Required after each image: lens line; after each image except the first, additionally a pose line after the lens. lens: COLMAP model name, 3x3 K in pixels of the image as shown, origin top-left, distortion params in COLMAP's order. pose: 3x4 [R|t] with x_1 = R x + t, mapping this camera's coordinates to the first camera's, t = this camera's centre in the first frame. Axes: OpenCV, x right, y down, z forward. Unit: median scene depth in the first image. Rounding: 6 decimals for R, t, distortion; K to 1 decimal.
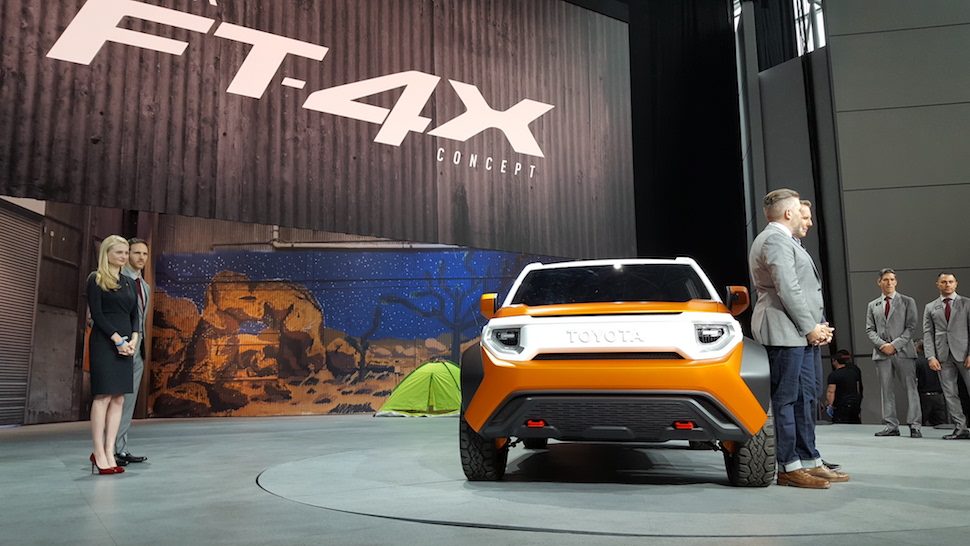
lens RADIAL K [[746.4, 0, 496.8], [0, 746.4, 288.3], [0, 0, 1]] dist [0.048906, -0.141753]
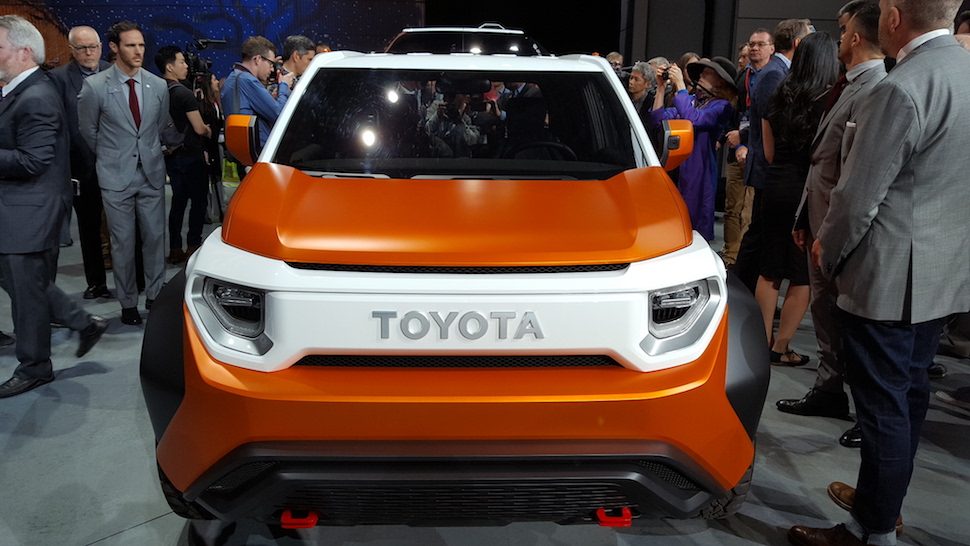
lens RADIAL K [[746.4, 0, 491.7], [0, 746.4, 268.4], [0, 0, 1]] dist [0.048906, -0.141753]
pose [[0.977634, -0.015589, 0.209733, 0.022508], [-0.058207, 0.938238, 0.341059, -0.037075], [-0.202096, -0.345639, 0.916347, 0.188724]]
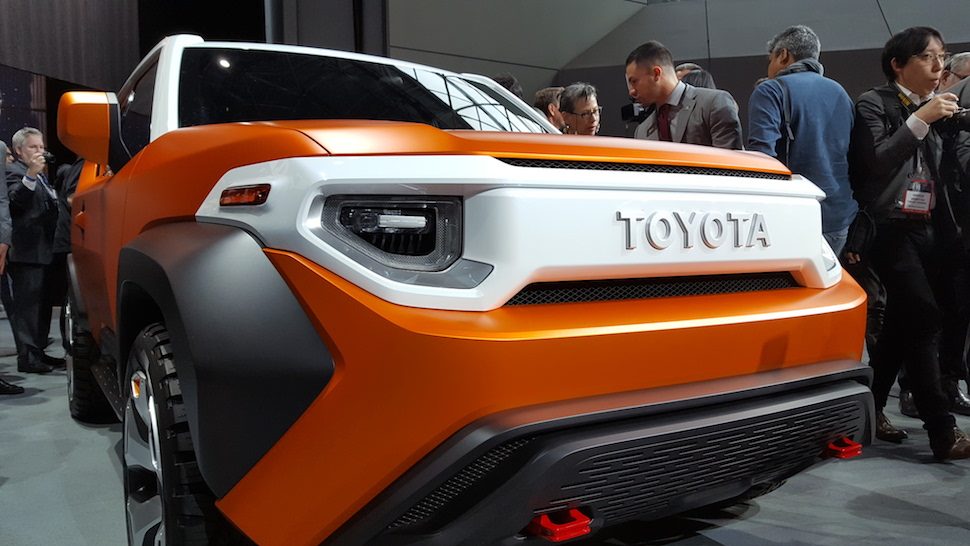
lens RADIAL K [[746.4, 0, 505.4], [0, 746.4, 285.7], [0, 0, 1]] dist [0.048906, -0.141753]
pose [[0.731898, -0.023660, 0.681003, -0.051043], [-0.093319, 0.986501, 0.134567, 0.015135], [-0.674994, -0.162040, 0.719810, 0.249626]]
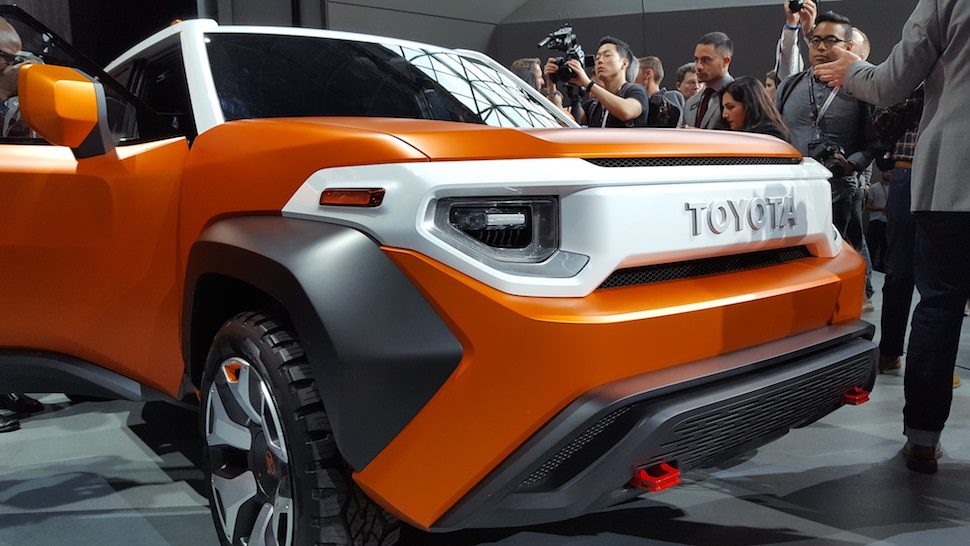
lens RADIAL K [[746.4, 0, 489.6], [0, 746.4, 261.9], [0, 0, 1]] dist [0.048906, -0.141753]
pose [[0.674149, -0.066445, 0.735600, -0.076821], [-0.073748, 0.984912, 0.156552, 0.010489], [-0.734904, -0.159789, 0.659078, 0.258476]]
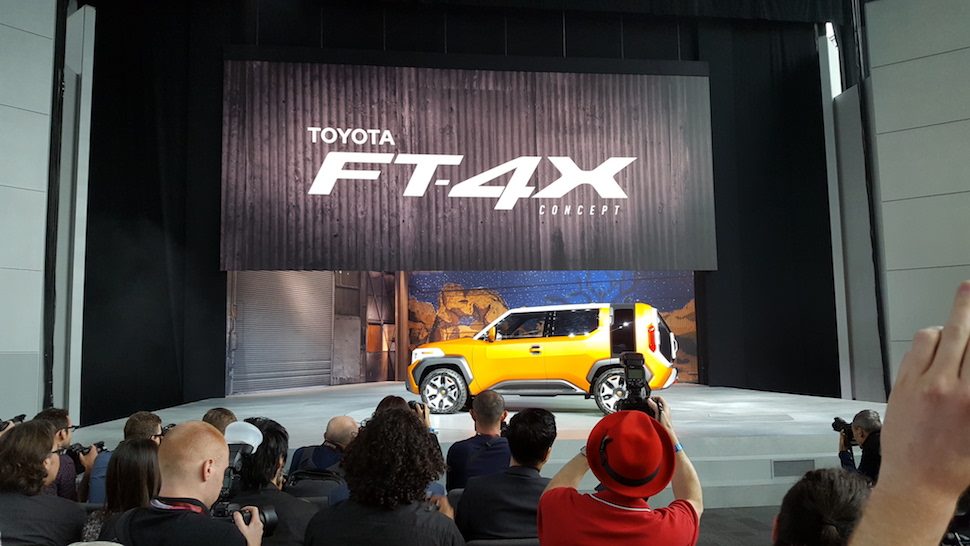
lens RADIAL K [[746.4, 0, 470.3], [0, 746.4, 277.5], [0, 0, 1]] dist [0.048906, -0.141753]
pose [[0.889128, -0.047854, -0.455150, 0.462619], [0.064601, 0.997684, 0.021302, -0.084085], [0.453077, -0.048343, 0.890160, -0.394700]]
